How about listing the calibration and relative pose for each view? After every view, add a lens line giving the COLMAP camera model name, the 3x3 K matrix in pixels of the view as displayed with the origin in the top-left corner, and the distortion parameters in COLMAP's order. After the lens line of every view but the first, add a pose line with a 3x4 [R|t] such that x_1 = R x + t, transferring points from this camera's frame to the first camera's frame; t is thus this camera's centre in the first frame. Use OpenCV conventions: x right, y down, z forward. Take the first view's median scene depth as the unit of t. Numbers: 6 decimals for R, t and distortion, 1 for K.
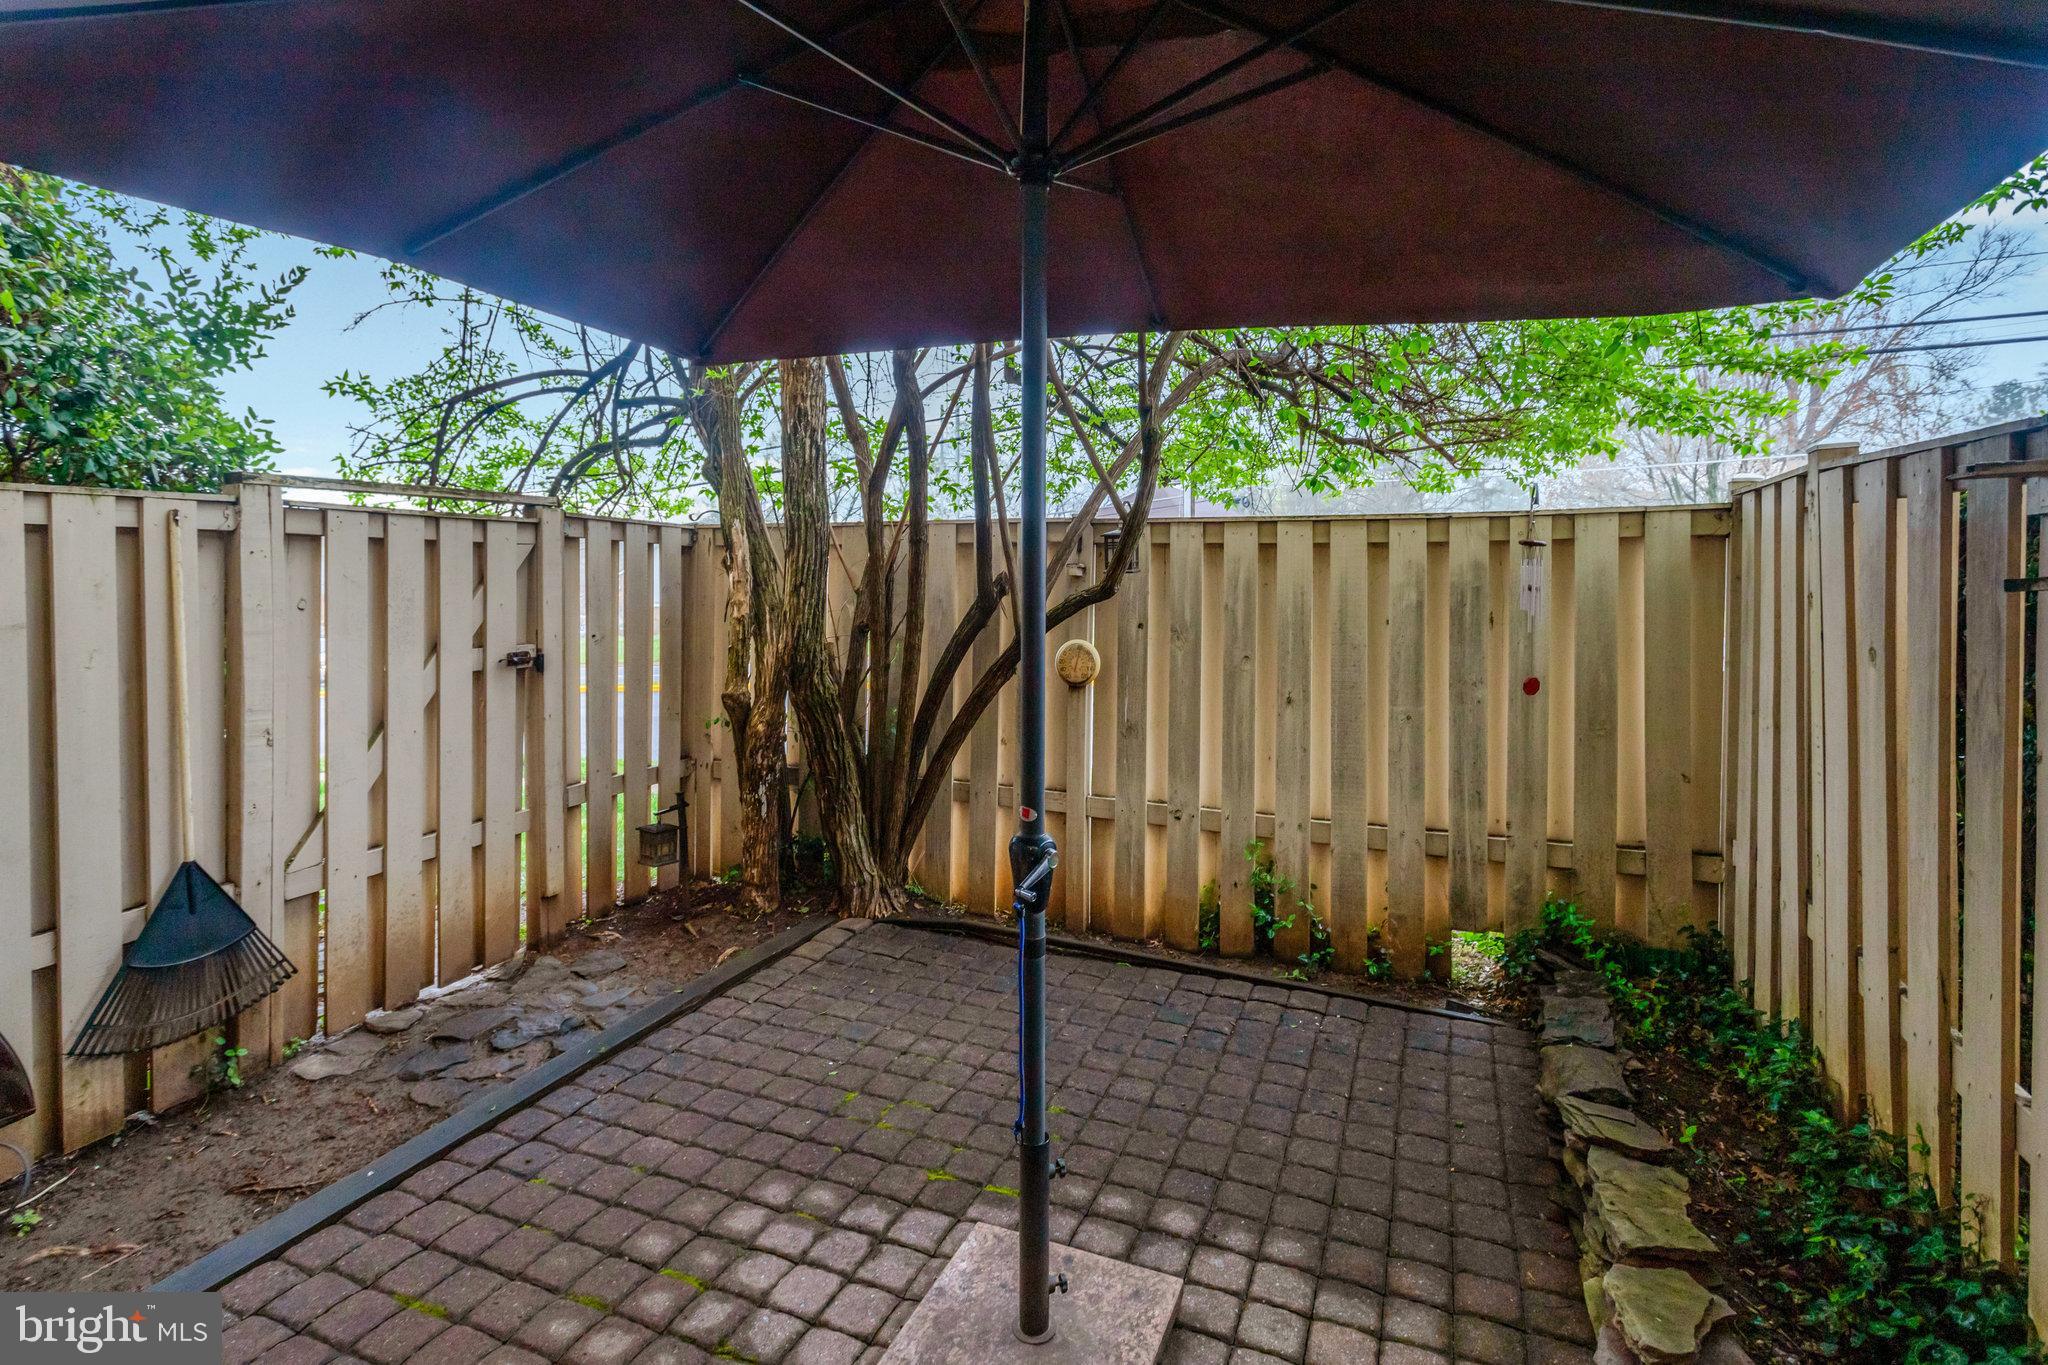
lens RADIAL K [[1010.0, 0, 1018.5], [0, 1010.0, 570.7], [0, 0, 1]] dist [-0.000496, 0.001300]
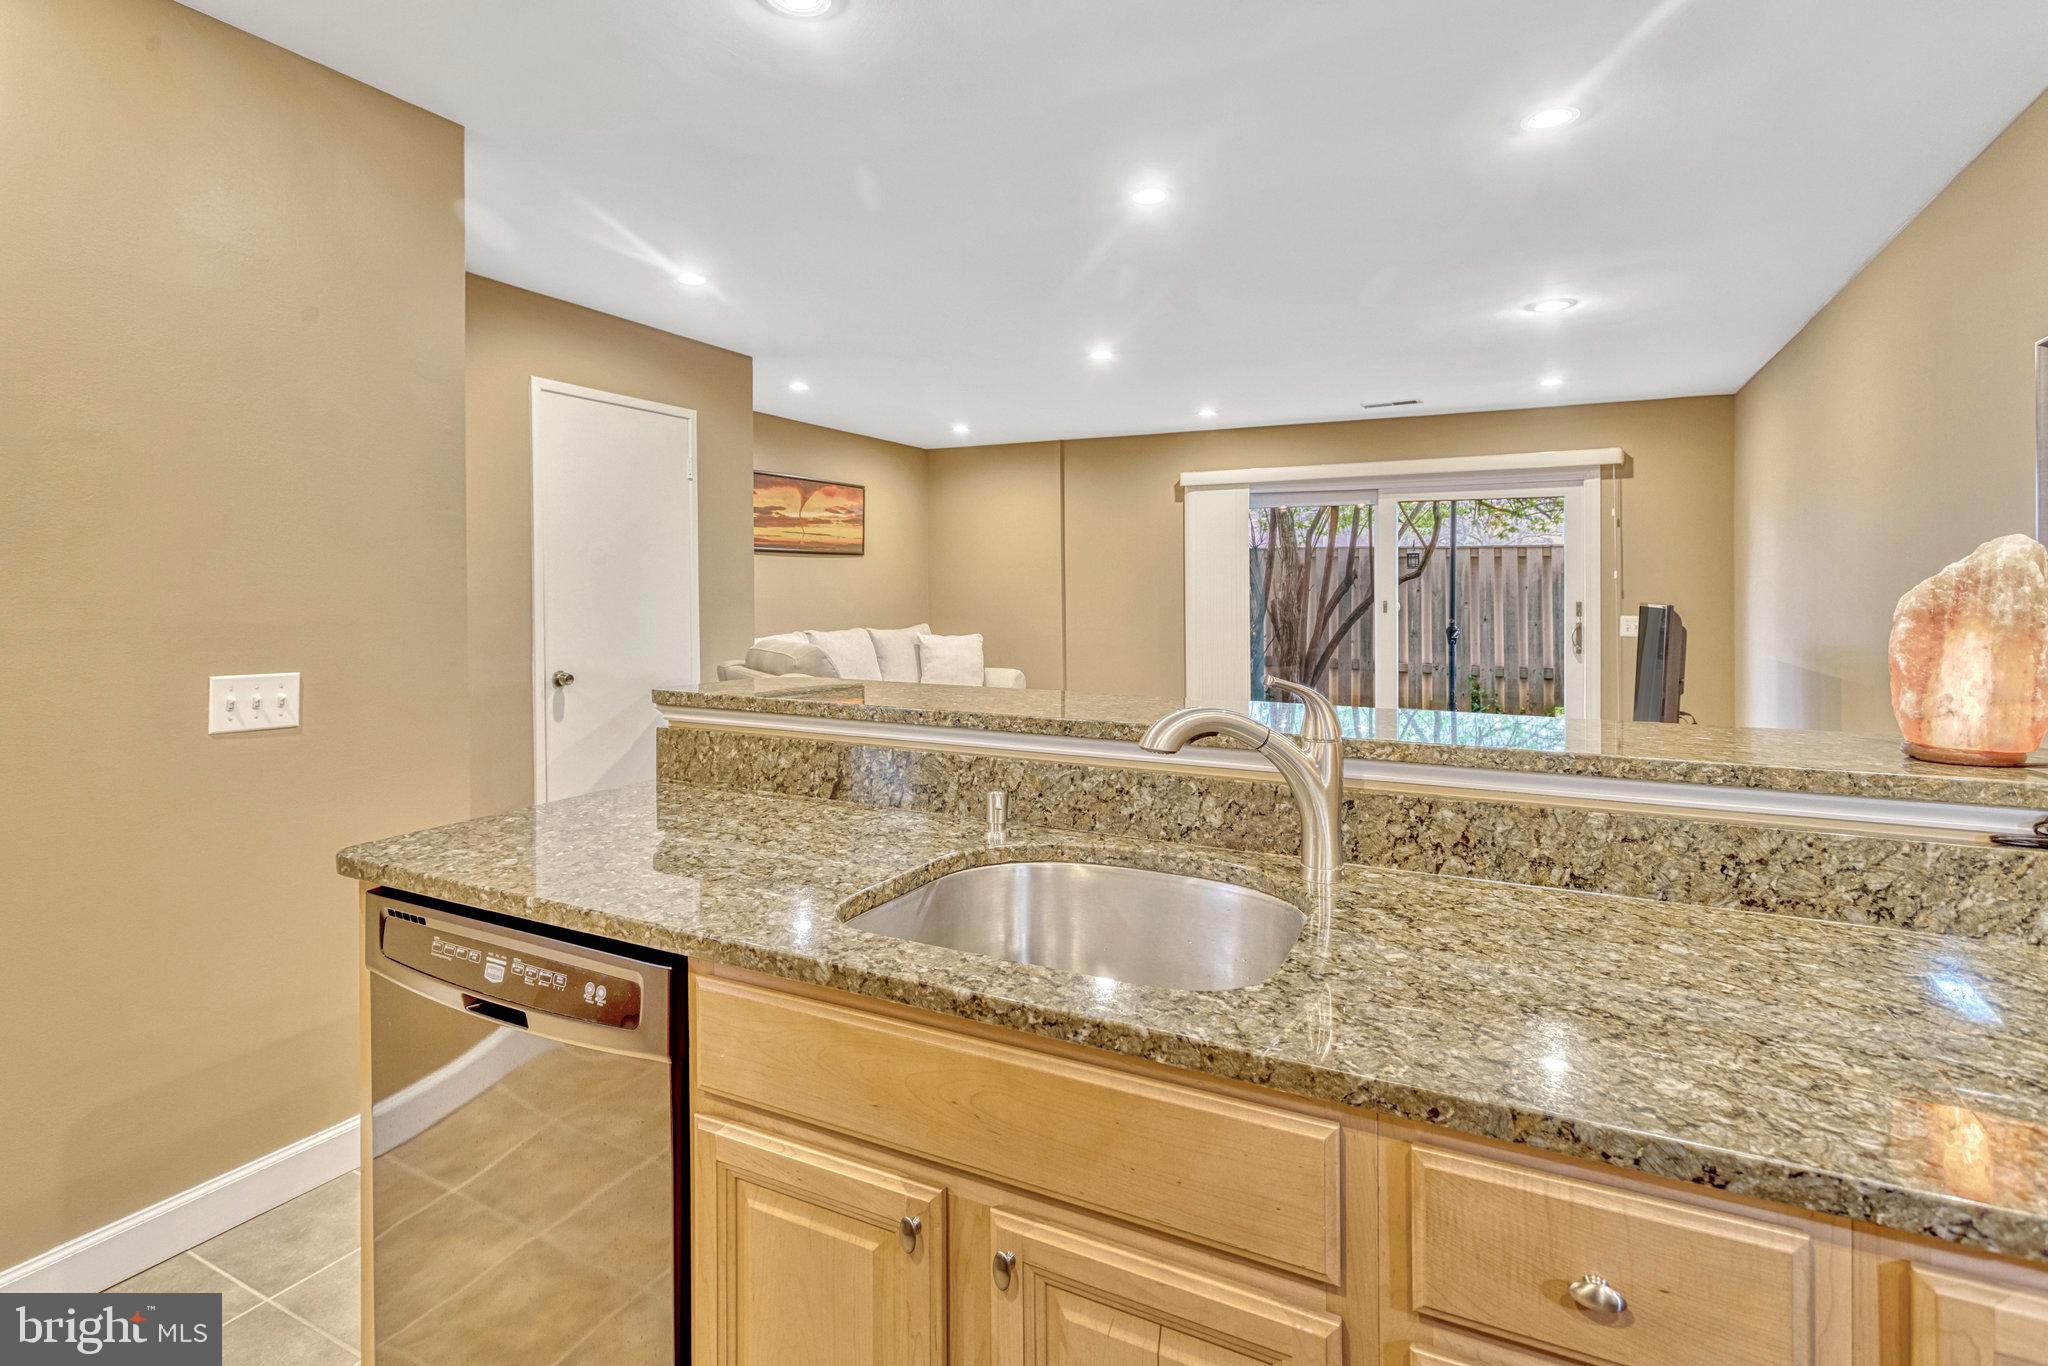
lens RADIAL K [[1002.9, 0, 1017.1], [0, 1002.9, 566.1], [0, 0, 1]] dist [-0.000234, 0.000115]
pose [[0.997704, 0.000778, -0.067721, -0.725073], [-0.002122, 0.999802, -0.019787, 0.048451], [0.067692, 0.019885, 0.997508, -1.562955]]
